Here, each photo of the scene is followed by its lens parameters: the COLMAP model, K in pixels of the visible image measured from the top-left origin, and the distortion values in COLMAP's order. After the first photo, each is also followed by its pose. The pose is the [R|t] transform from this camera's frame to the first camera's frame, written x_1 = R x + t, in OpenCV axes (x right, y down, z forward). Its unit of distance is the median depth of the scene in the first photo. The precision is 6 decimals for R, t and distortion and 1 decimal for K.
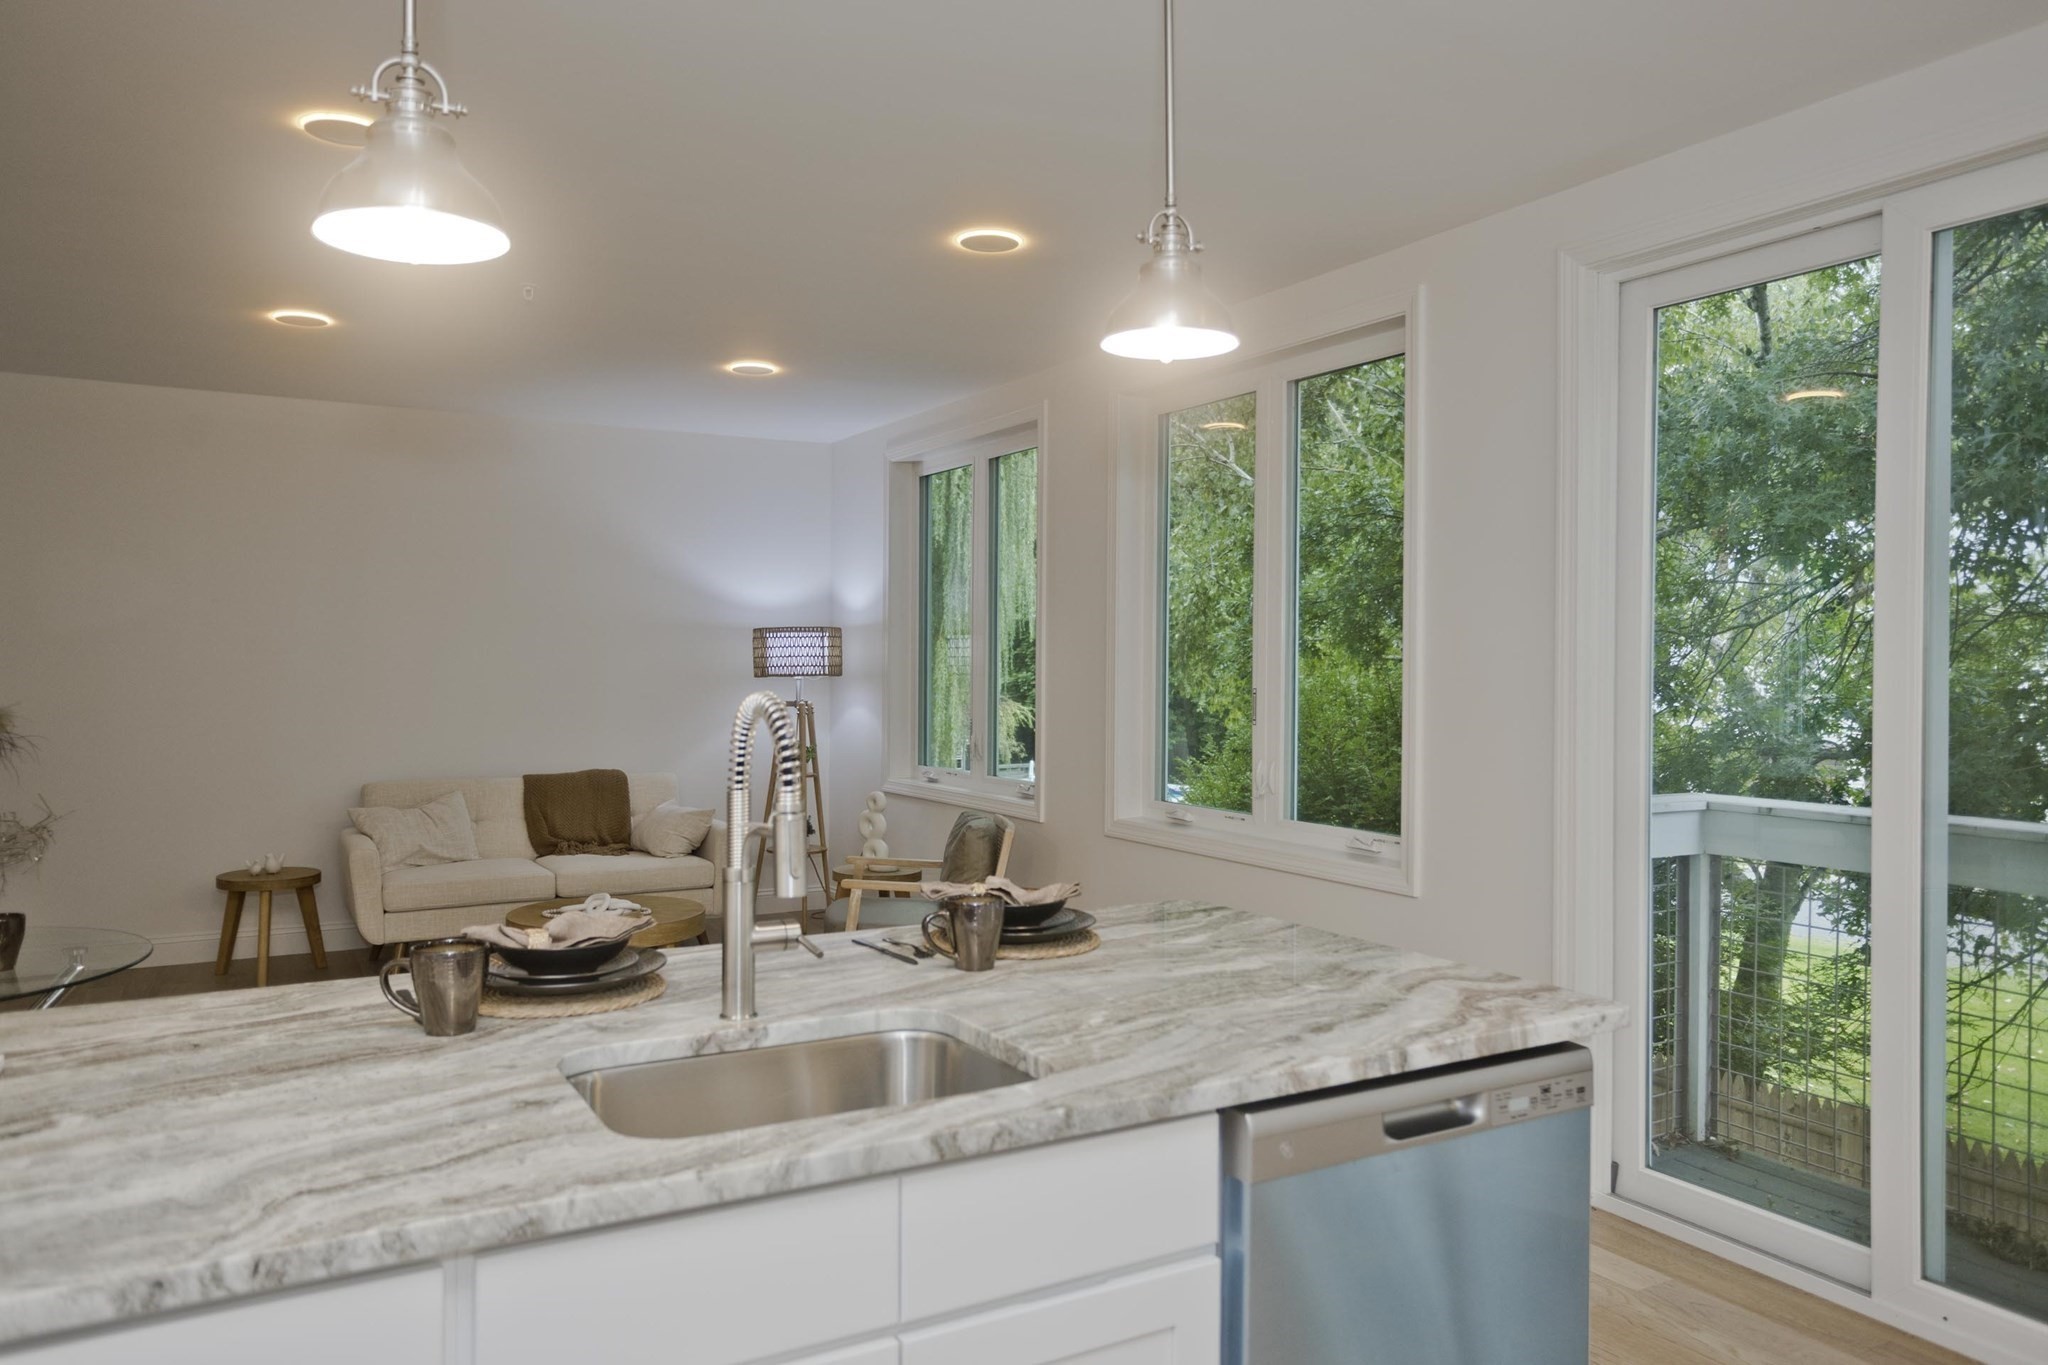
lens RADIAL K [[1445.4, 0, 1073.8], [0, 1445.4, 652.8], [0, 0, 1]] dist [0.001851, 0.012689]
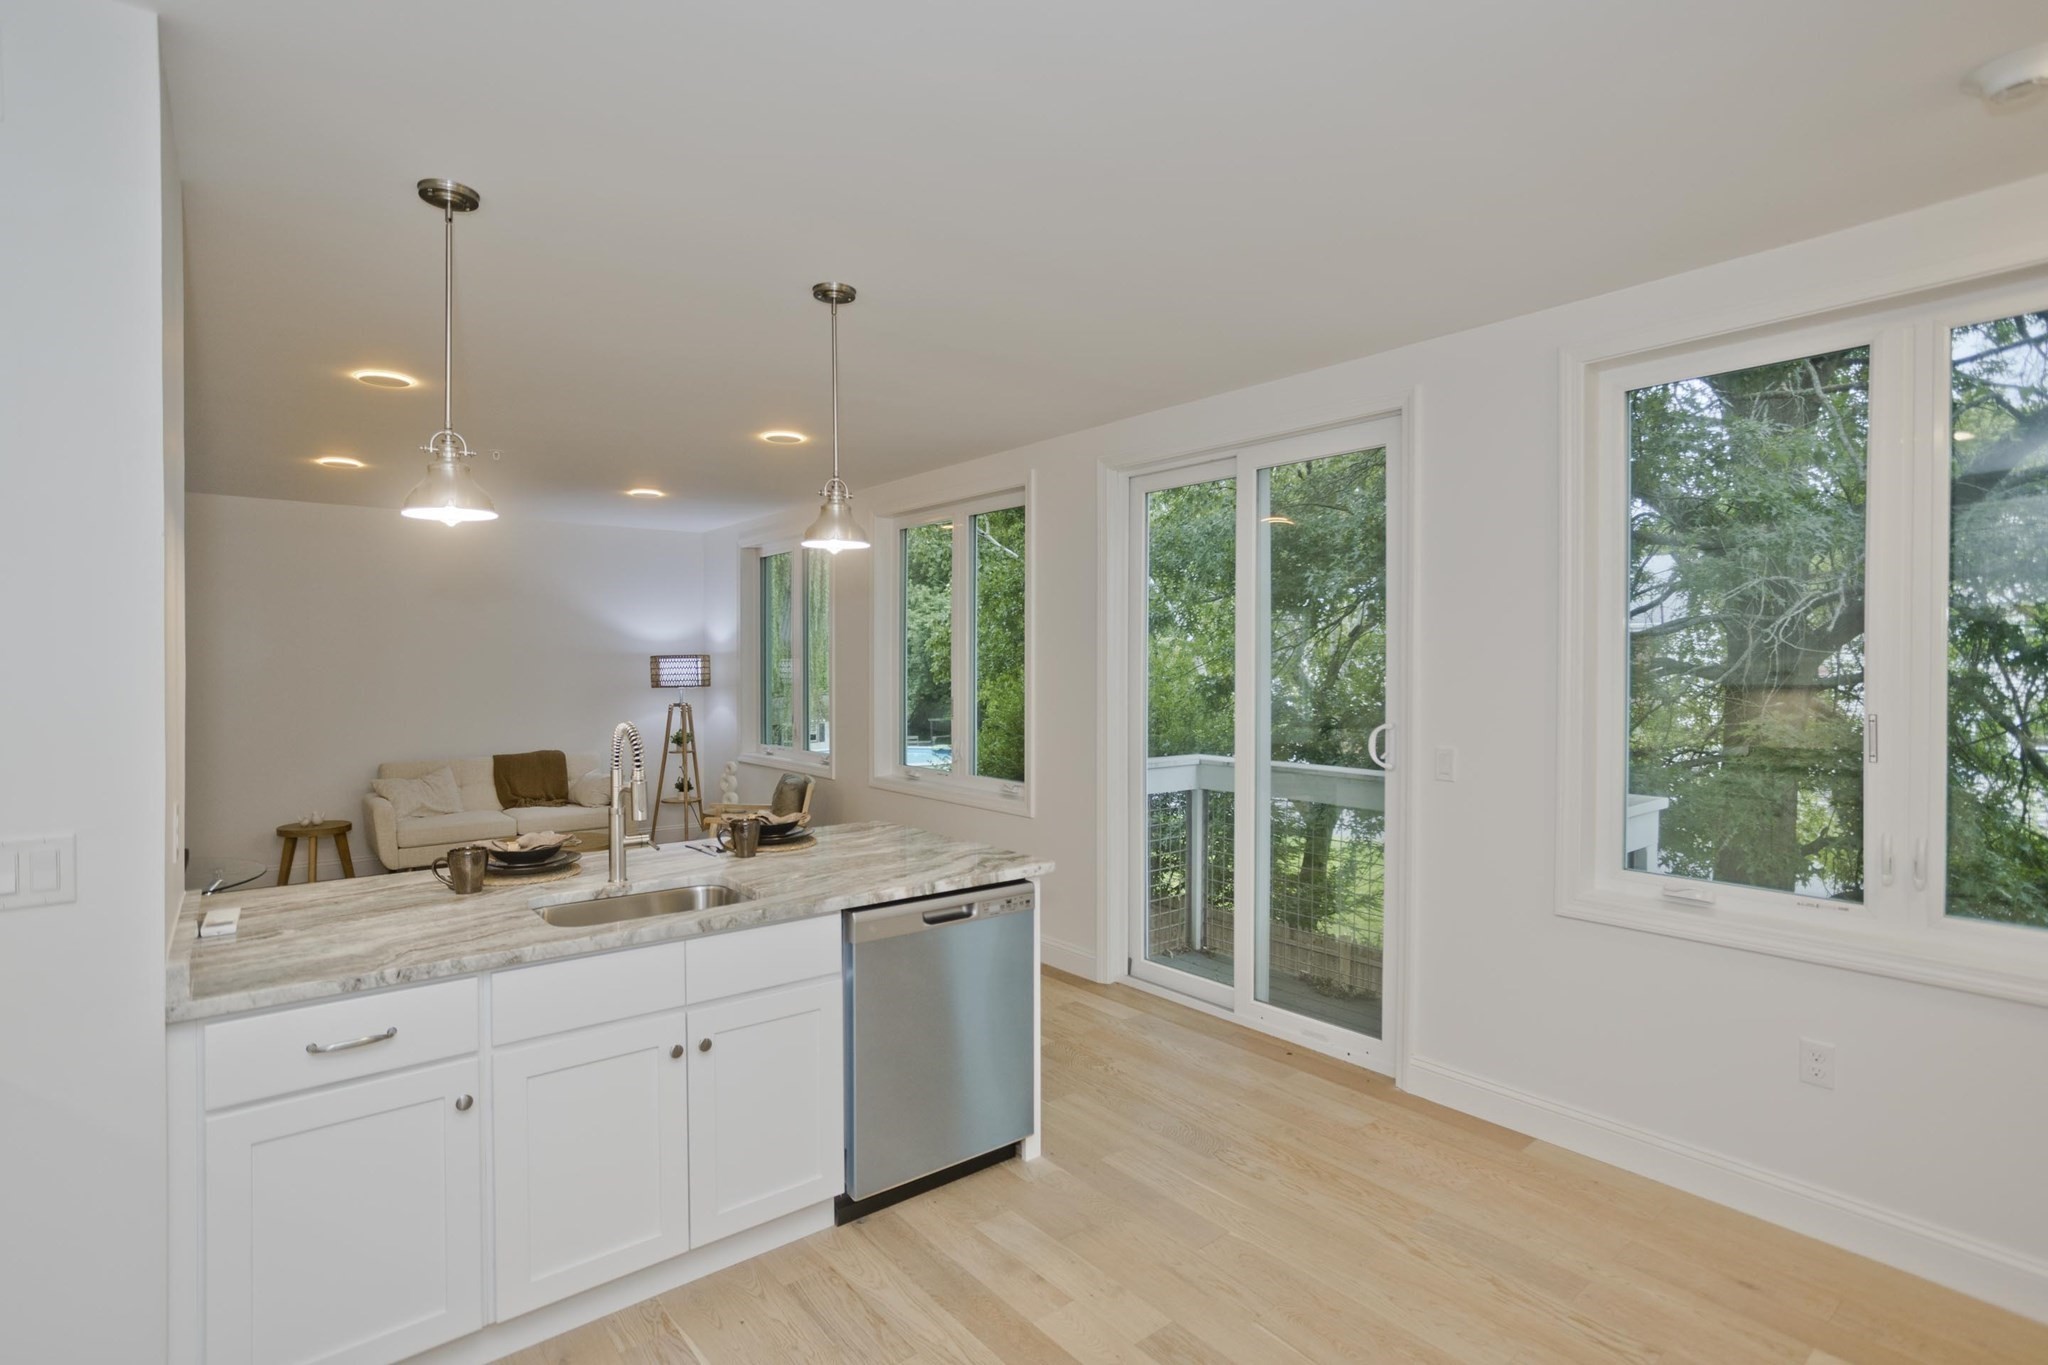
lens RADIAL K [[993.2, 0, 1020.1], [0, 993.2, 663.4], [0, 0, 1]] dist [-0.020195, 0.006137]
pose [[0.991460, -0.008736, 0.130121, 0.140028], [0.008204, 0.999956, 0.004618, -0.051804], [-0.130155, -0.003511, 0.991487, -0.417469]]
